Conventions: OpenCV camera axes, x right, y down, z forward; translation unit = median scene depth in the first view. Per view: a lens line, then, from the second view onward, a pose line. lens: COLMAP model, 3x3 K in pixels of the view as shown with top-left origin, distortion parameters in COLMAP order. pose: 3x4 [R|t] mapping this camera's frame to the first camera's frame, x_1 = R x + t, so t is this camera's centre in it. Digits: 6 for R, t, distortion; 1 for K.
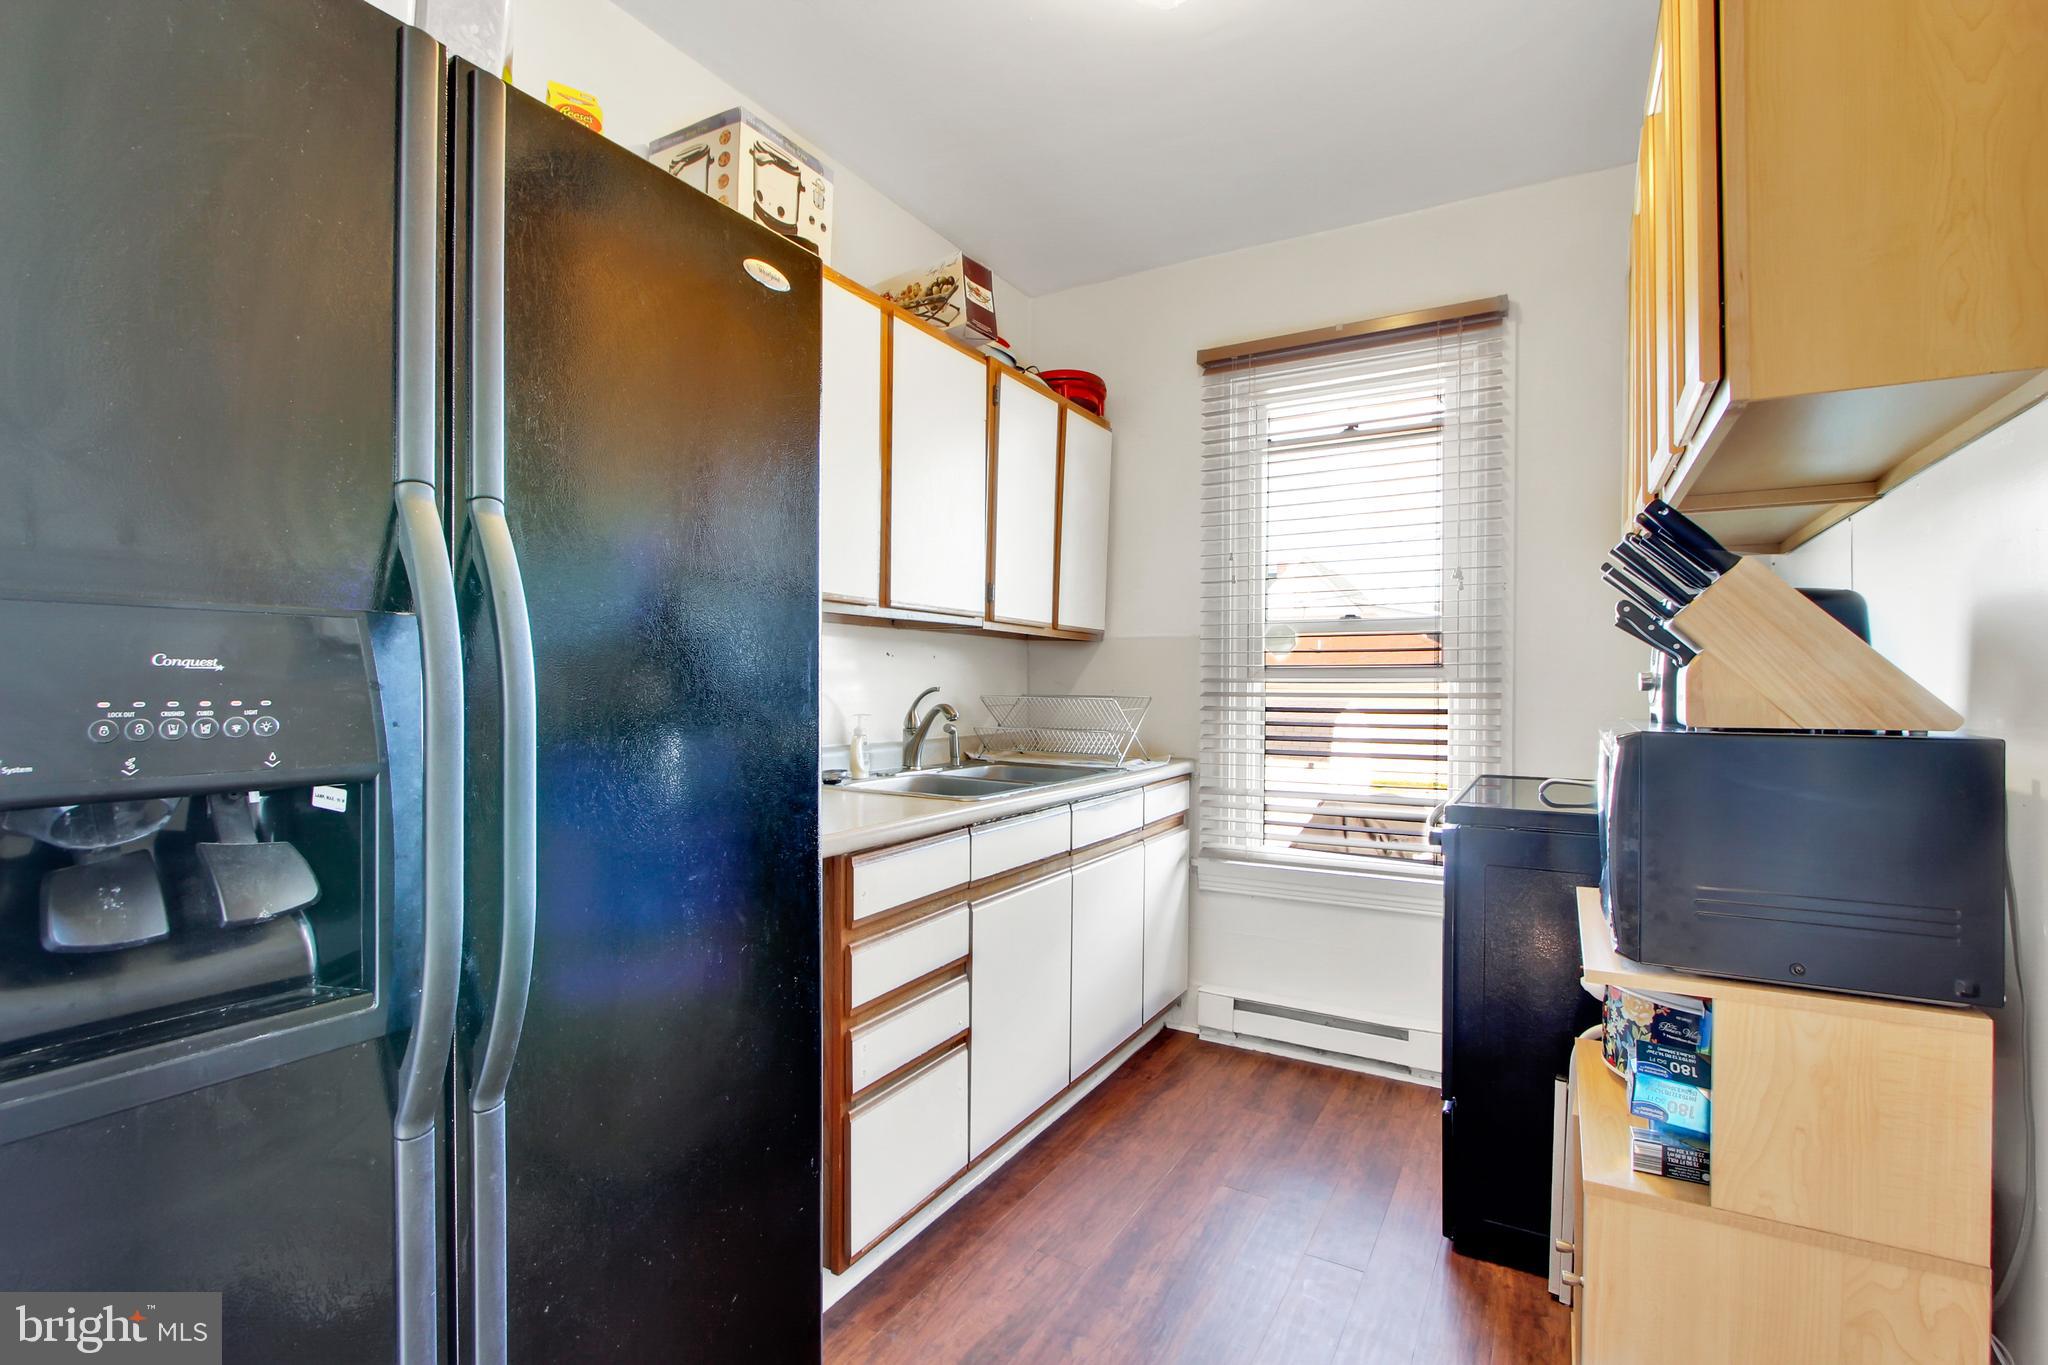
lens RADIAL K [[934.1, 0, 1024.0], [0, 934.1, 682.5], [0, 0, 1]] dist [-0.015574, 0.000505]
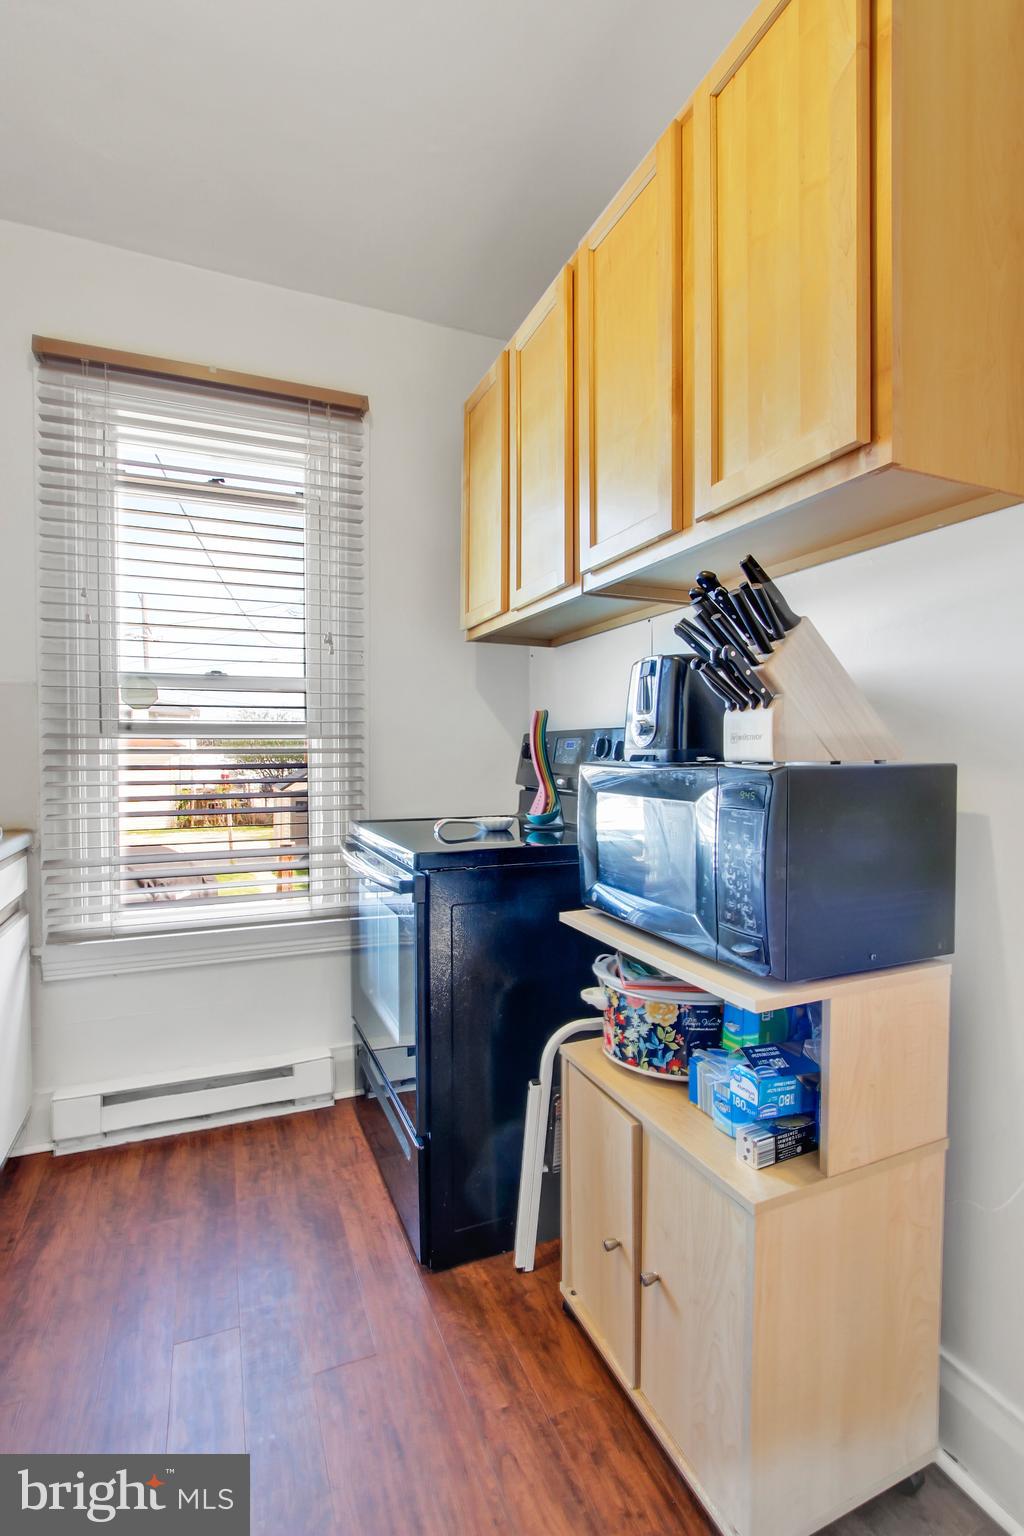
lens RADIAL K [[708.6, 0, 511.5], [0, 708.6, 774.2], [0, 0, 1]] dist [-0.015653, -0.000333]
pose [[0.600220, -0.028983, 0.799310, -0.068501], [0.003321, 0.999425, 0.033745, 0.013674], [-0.799828, -0.017600, 0.599971, 0.307918]]
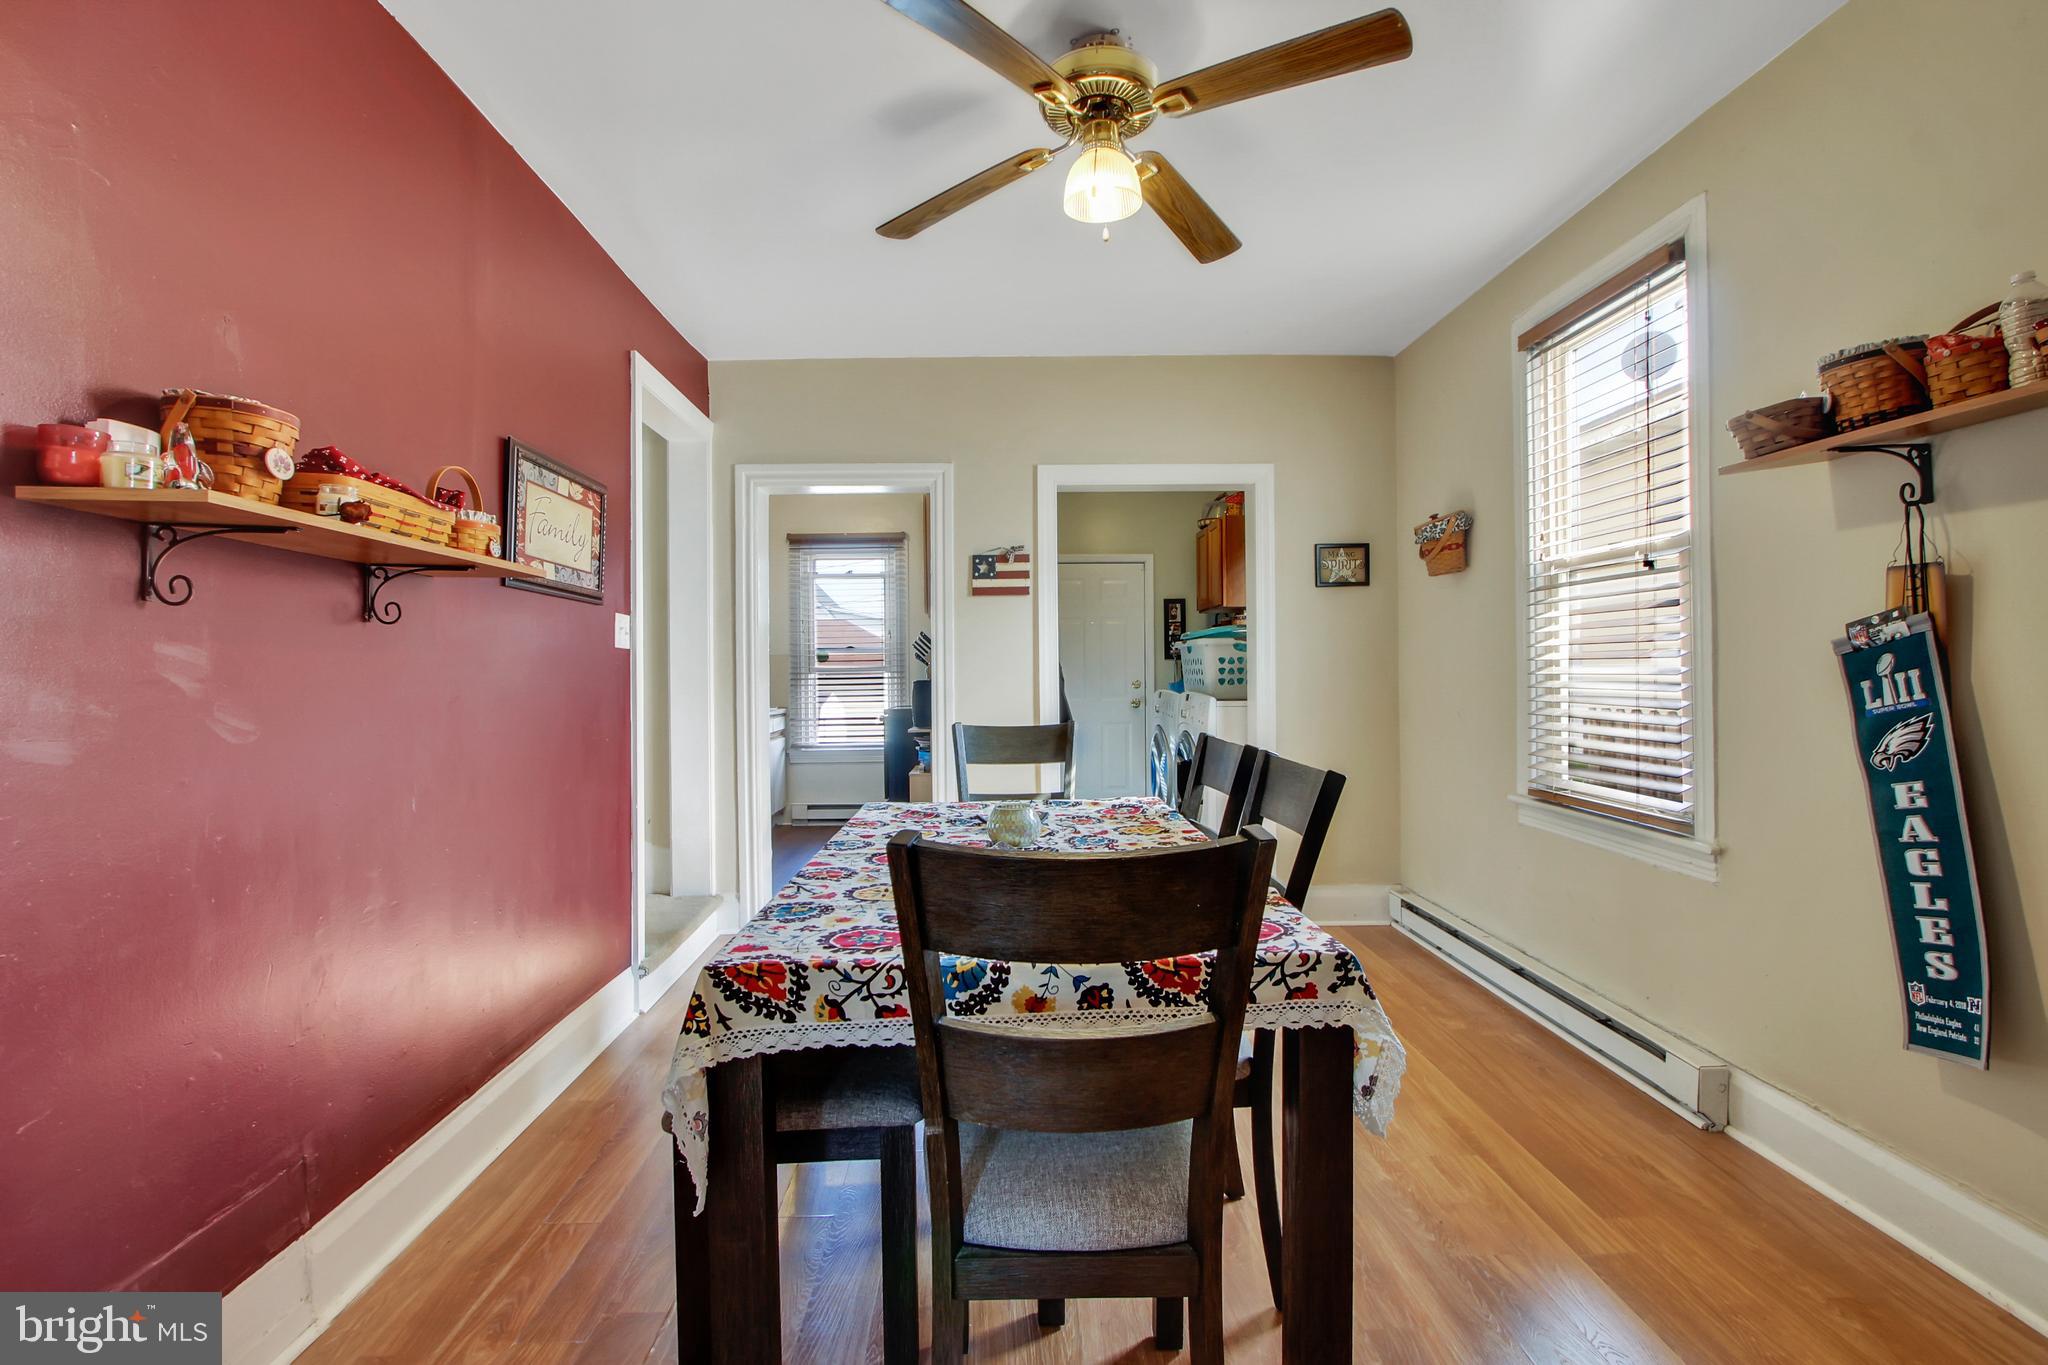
lens RADIAL K [[934.1, 0, 1024.0], [0, 934.1, 682.5], [0, 0, 1]] dist [-0.015574, 0.000505]
pose [[0.850285, -0.020909, 0.525907, -0.598443], [0.013533, 0.999749, 0.017869, -0.014851], [-0.526149, -0.008077, 0.850354, -1.443891]]
